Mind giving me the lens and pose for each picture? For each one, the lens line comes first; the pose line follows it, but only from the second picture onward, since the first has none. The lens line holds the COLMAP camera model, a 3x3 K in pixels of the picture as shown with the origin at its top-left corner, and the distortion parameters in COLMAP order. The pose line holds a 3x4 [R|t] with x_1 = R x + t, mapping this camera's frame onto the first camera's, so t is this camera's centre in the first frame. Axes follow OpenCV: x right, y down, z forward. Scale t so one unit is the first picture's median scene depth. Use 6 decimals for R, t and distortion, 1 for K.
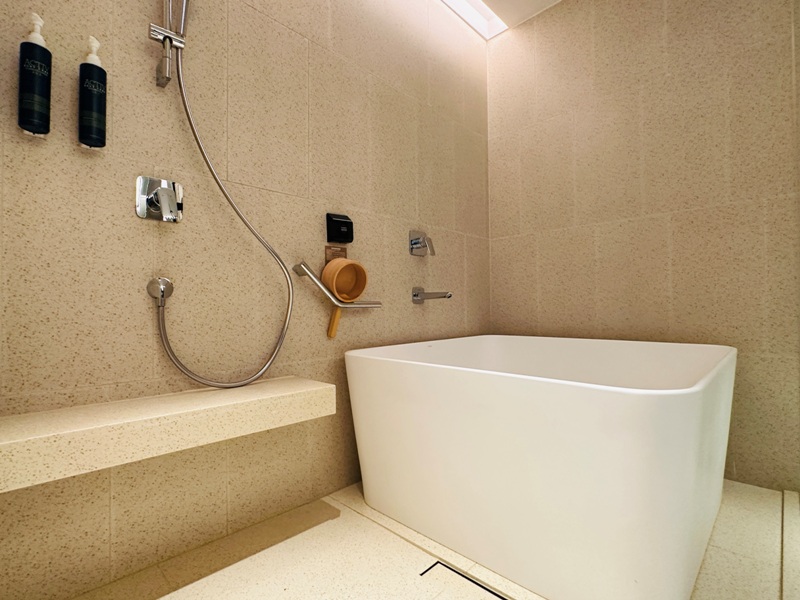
lens RADIAL K [[395.0, 0, 400.0], [0, 395.0, 300.0], [0, 0, 1]] dist [-0.002489, -0.000078]
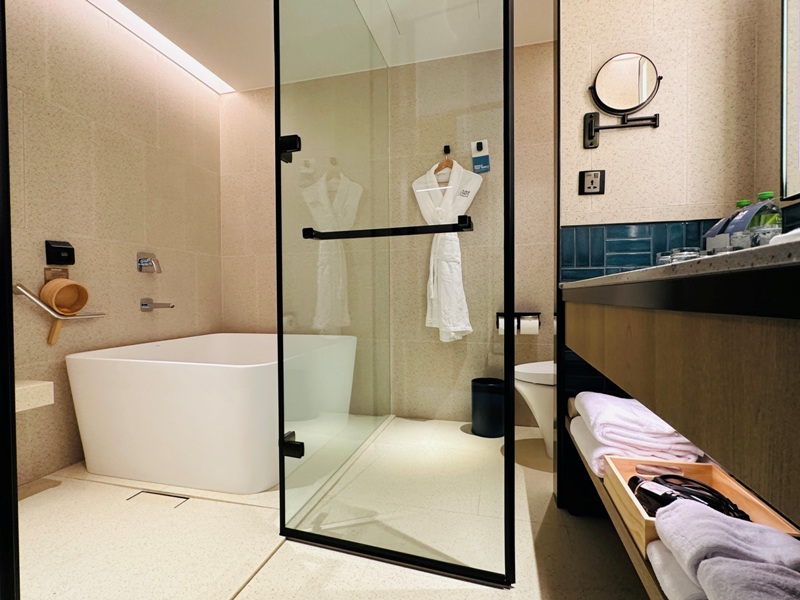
lens RADIAL K [[395.0, 0, 400.0], [0, 395.0, 300.0], [0, 0, 1]] dist [-0.002489, -0.000078]
pose [[0.871893, -0.004843, 0.489672, 0.160103], [-0.007597, 0.999697, 0.023414, -0.074791], [-0.489637, -0.024134, 0.871592, -0.552286]]
